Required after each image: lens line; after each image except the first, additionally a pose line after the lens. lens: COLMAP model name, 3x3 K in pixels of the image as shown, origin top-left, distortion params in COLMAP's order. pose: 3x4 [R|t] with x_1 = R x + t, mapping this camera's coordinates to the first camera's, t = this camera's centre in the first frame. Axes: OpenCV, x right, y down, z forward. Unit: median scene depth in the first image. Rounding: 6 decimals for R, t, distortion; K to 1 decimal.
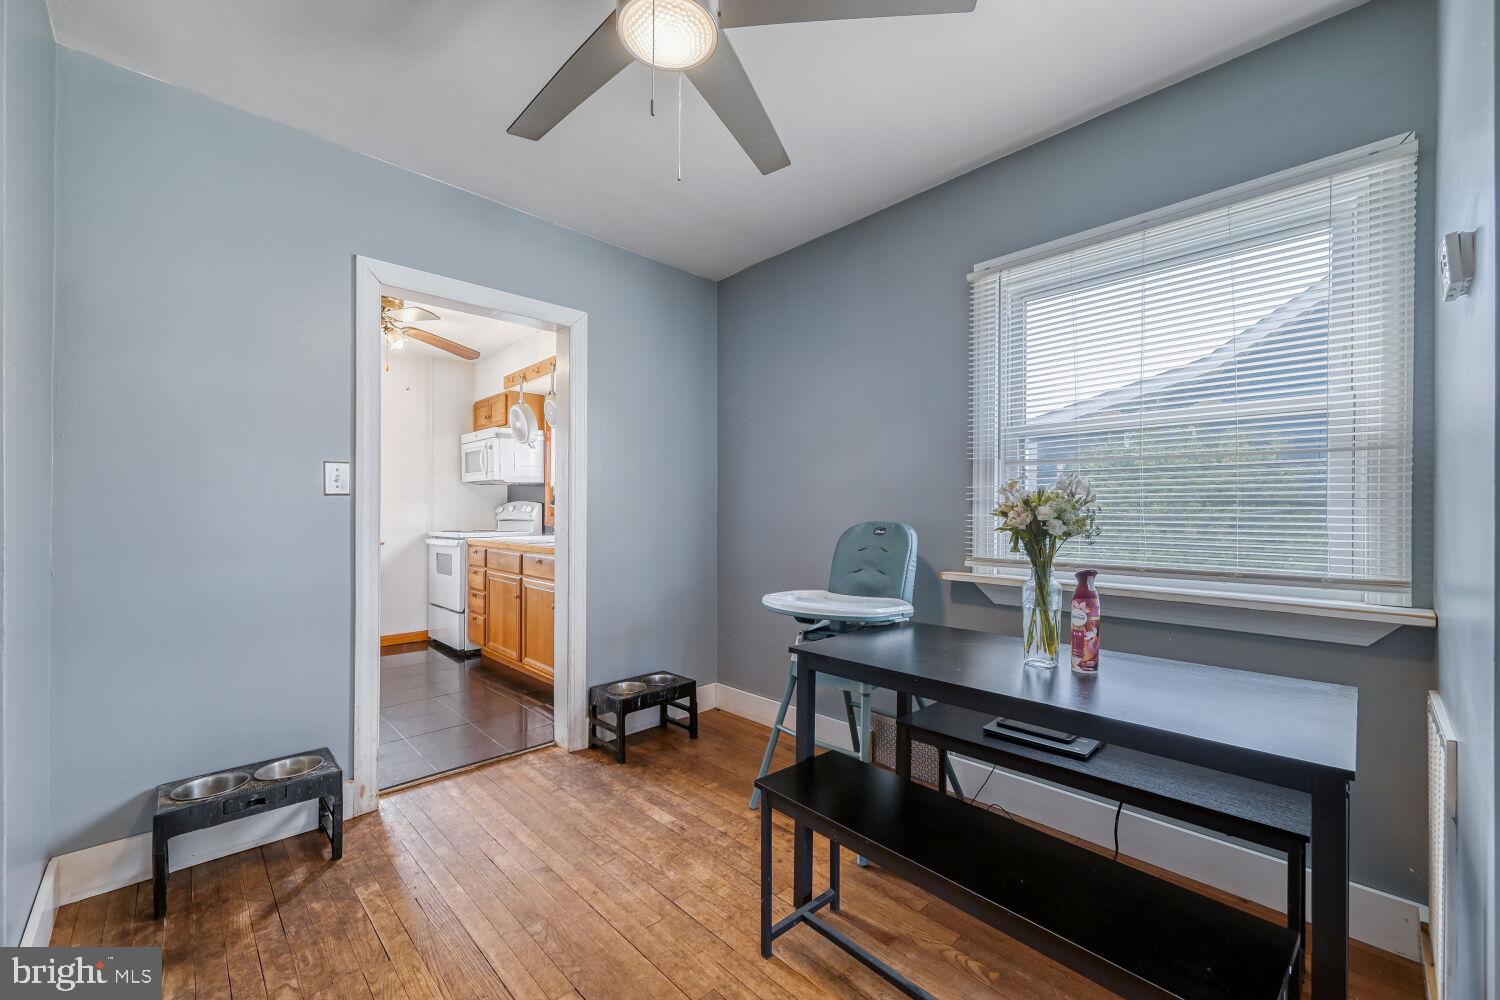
lens RADIAL K [[602.9, 0, 752.9], [0, 602.9, 512.1], [0, 0, 1]] dist [-0.000151, -0.000104]
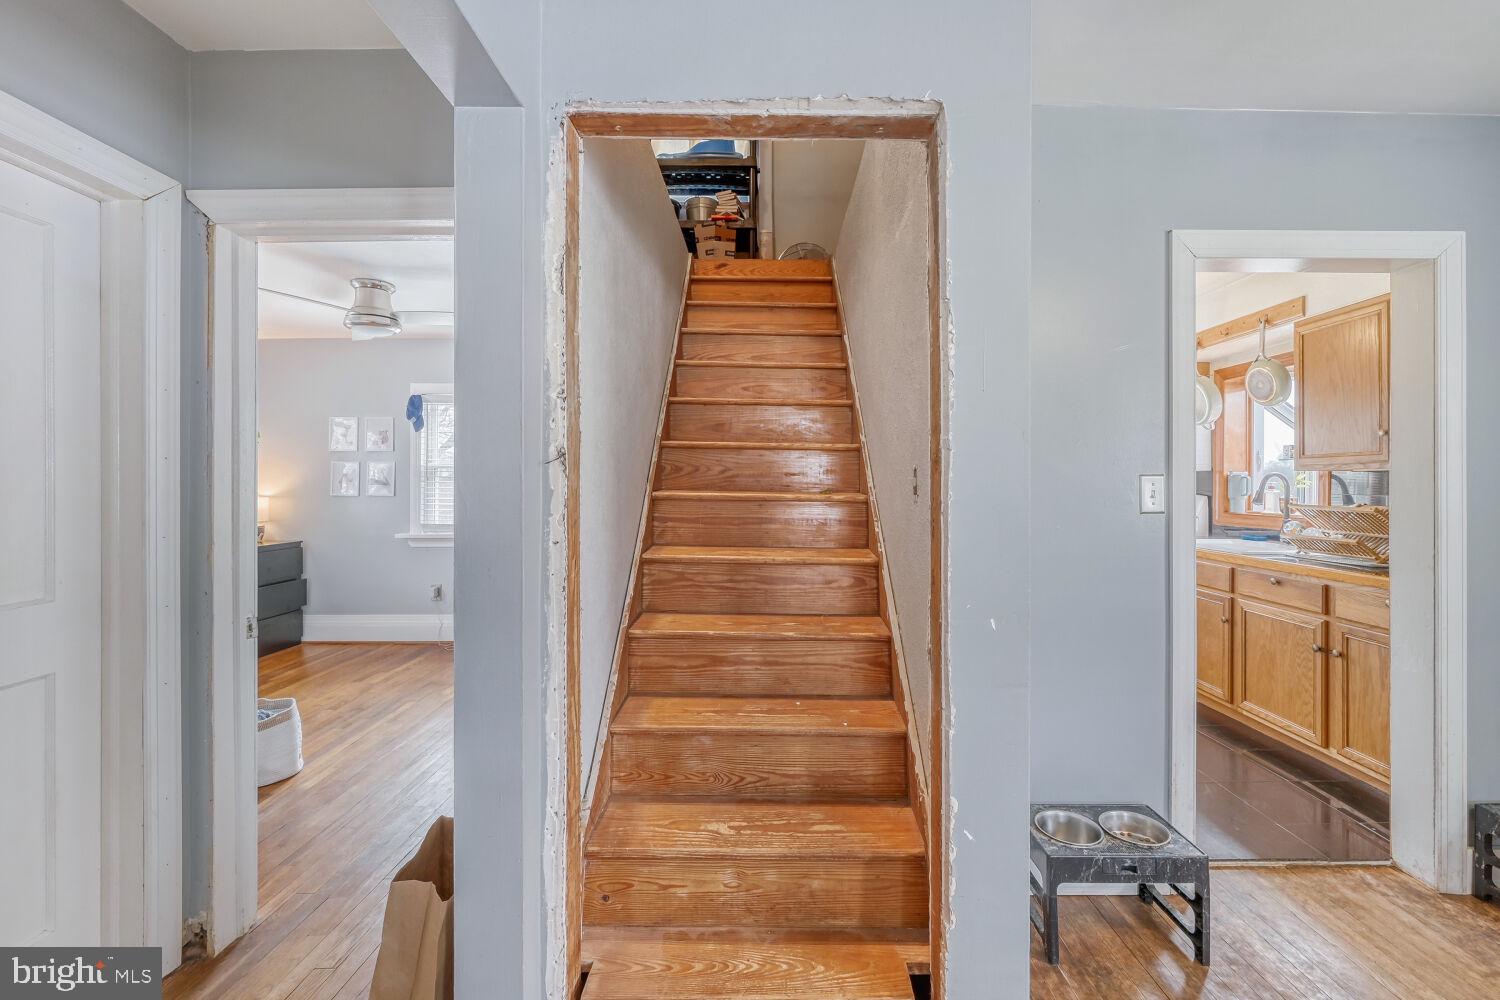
lens RADIAL K [[619.7, 0, 761.9], [0, 619.7, 482.2], [0, 0, 1]] dist [0.000251, 0.000271]
pose [[0.718656, 0.002143, -0.695362, -0.374006], [-0.004691, 0.999987, -0.001766, -0.054039], [0.695349, 0.004531, 0.718657, -0.022635]]
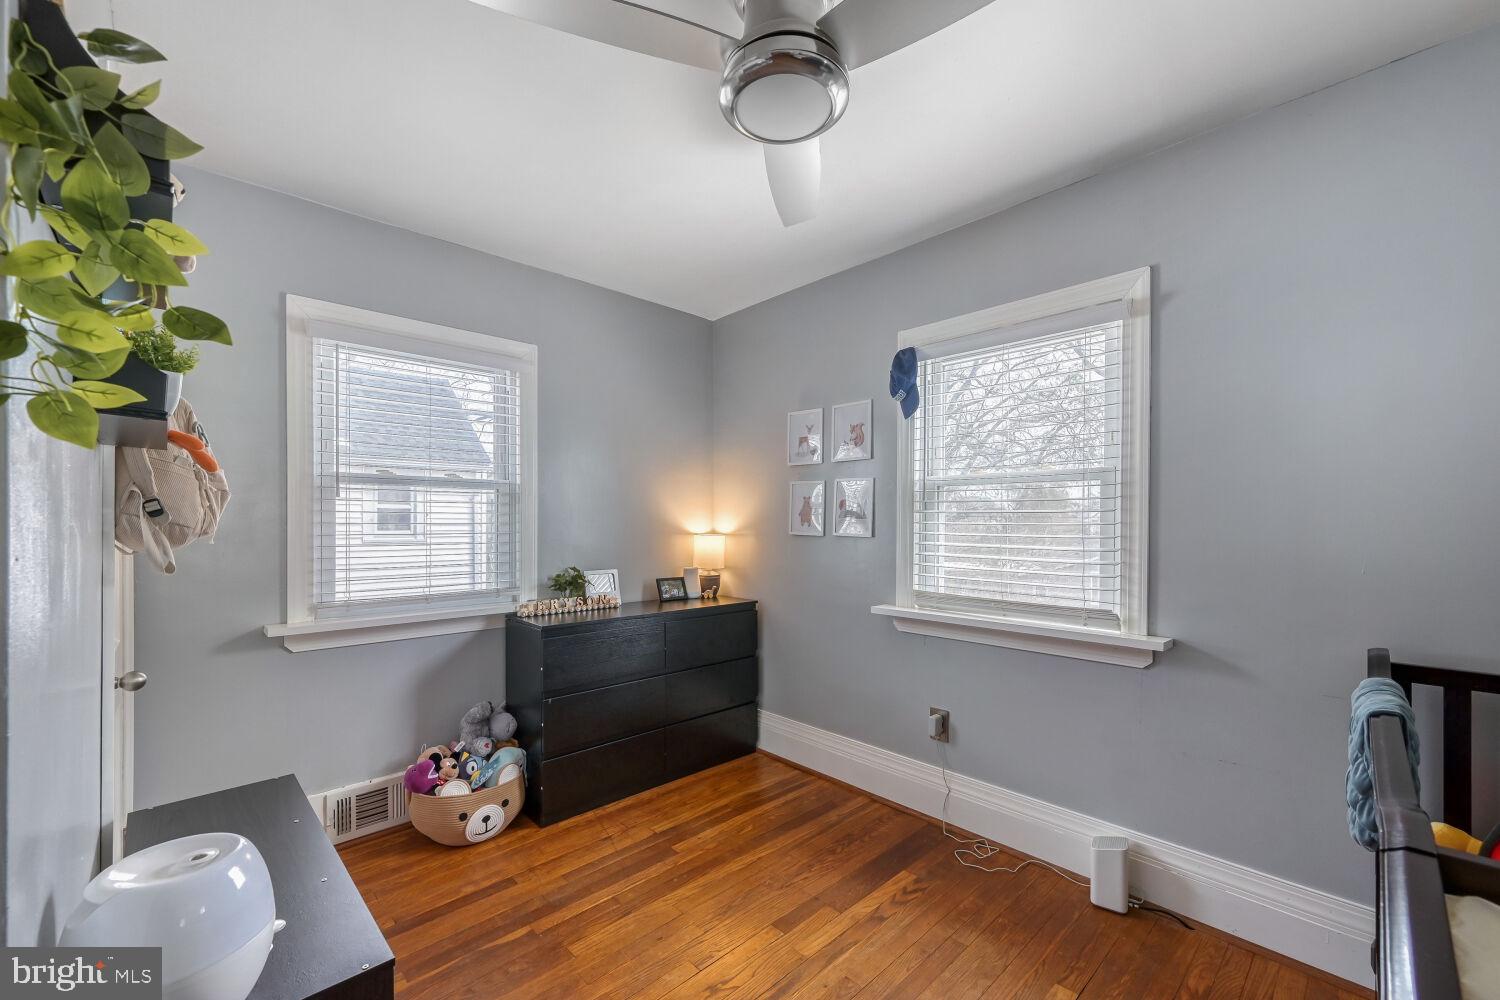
lens RADIAL K [[604.2, 0, 748.6], [0, 604.2, 525.2], [0, 0, 1]] dist [0.000766, 0.000138]
pose [[-0.000832, 0.008228, -0.999966, -1.301333], [-0.006214, 0.999947, 0.008233, -0.040731], [0.999980, 0.006220, -0.000781, 0.292893]]
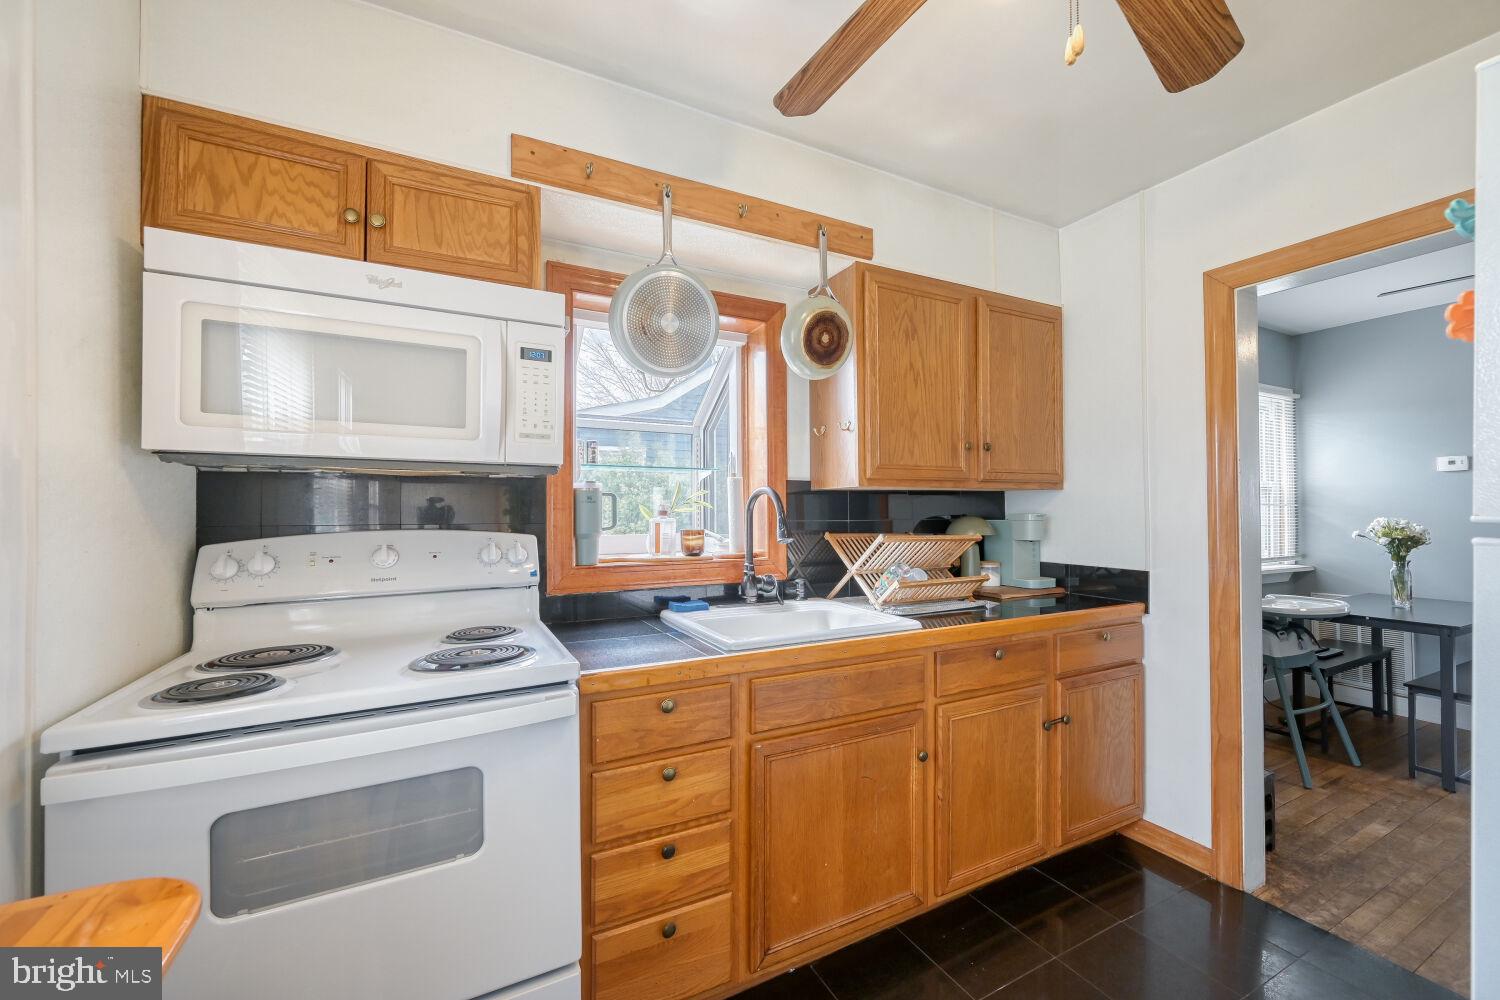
lens RADIAL K [[599.2, 0, 750.0], [0, 599.2, 500.0], [0, 0, 1]] dist [0.000339, 0.000054]
pose [[0.277368, 0.015674, 0.960636, -1.210092], [0.003006, 0.999848, -0.017181, -0.052334], [-0.960759, 0.007654, 0.277279, 1.435871]]
